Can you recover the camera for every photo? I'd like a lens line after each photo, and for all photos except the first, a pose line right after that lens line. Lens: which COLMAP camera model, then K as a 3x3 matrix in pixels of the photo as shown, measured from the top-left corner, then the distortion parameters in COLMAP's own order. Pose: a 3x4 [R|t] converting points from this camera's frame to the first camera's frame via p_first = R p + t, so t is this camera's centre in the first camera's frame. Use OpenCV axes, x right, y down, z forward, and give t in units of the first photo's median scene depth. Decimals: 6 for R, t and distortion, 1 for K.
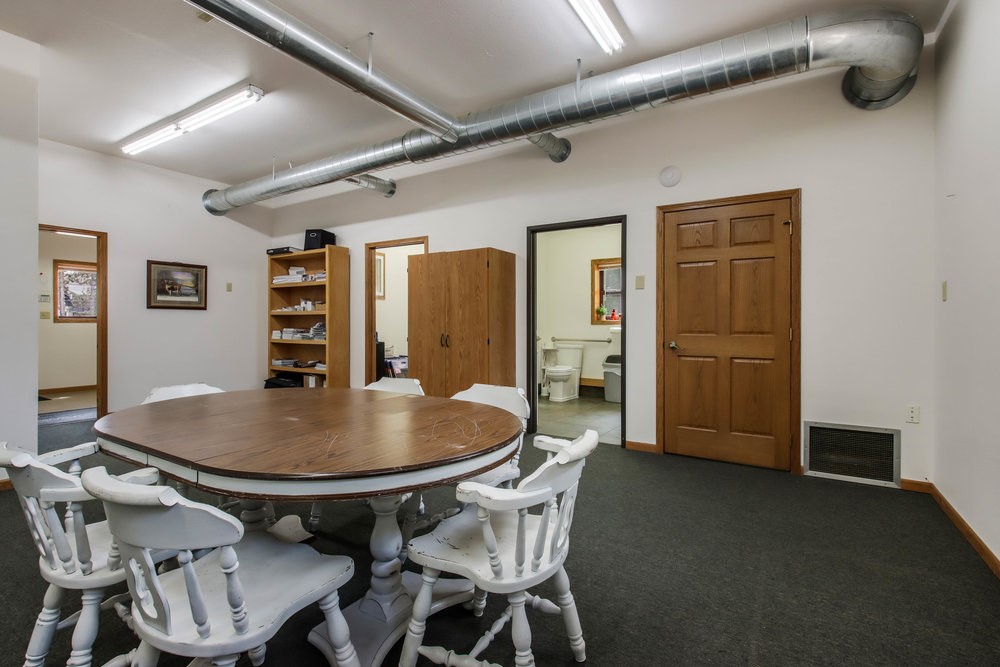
lens RADIAL K [[472.2, 0, 496.1], [0, 472.2, 331.3], [0, 0, 1]] dist [0.005897, -0.000392]
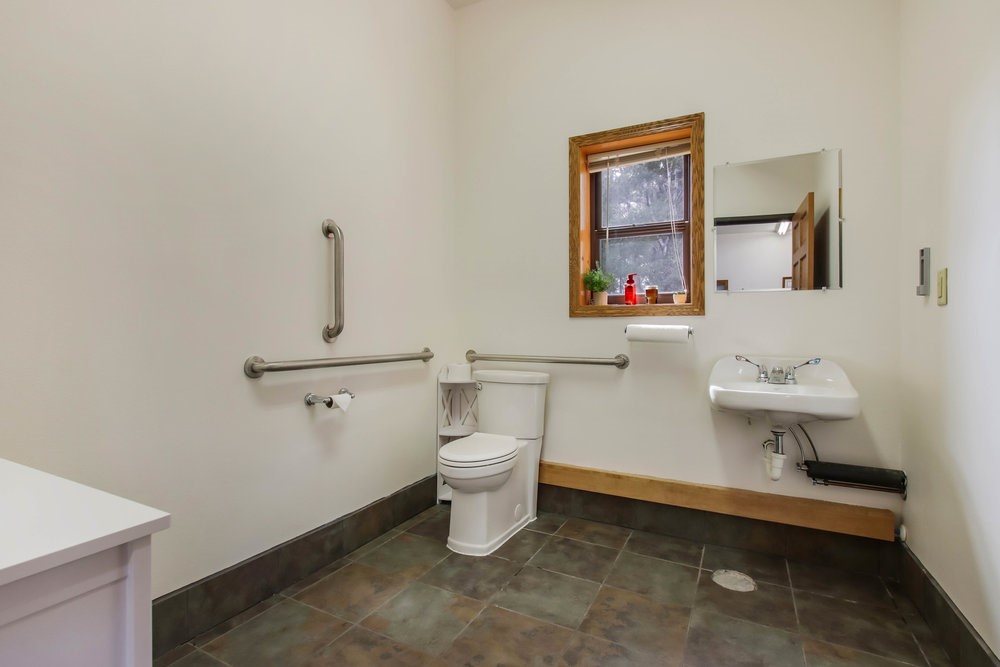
lens RADIAL K [[472.2, 0, 501.7], [0, 472.2, 331.7], [0, 0, 1]] dist [0.005897, -0.000392]
pose [[0.996138, -0.003555, 0.087734, 0.115602], [0.003675, 0.999993, -0.001202, -0.002485], [-0.087729, 0.001520, 0.996143, 0.635604]]
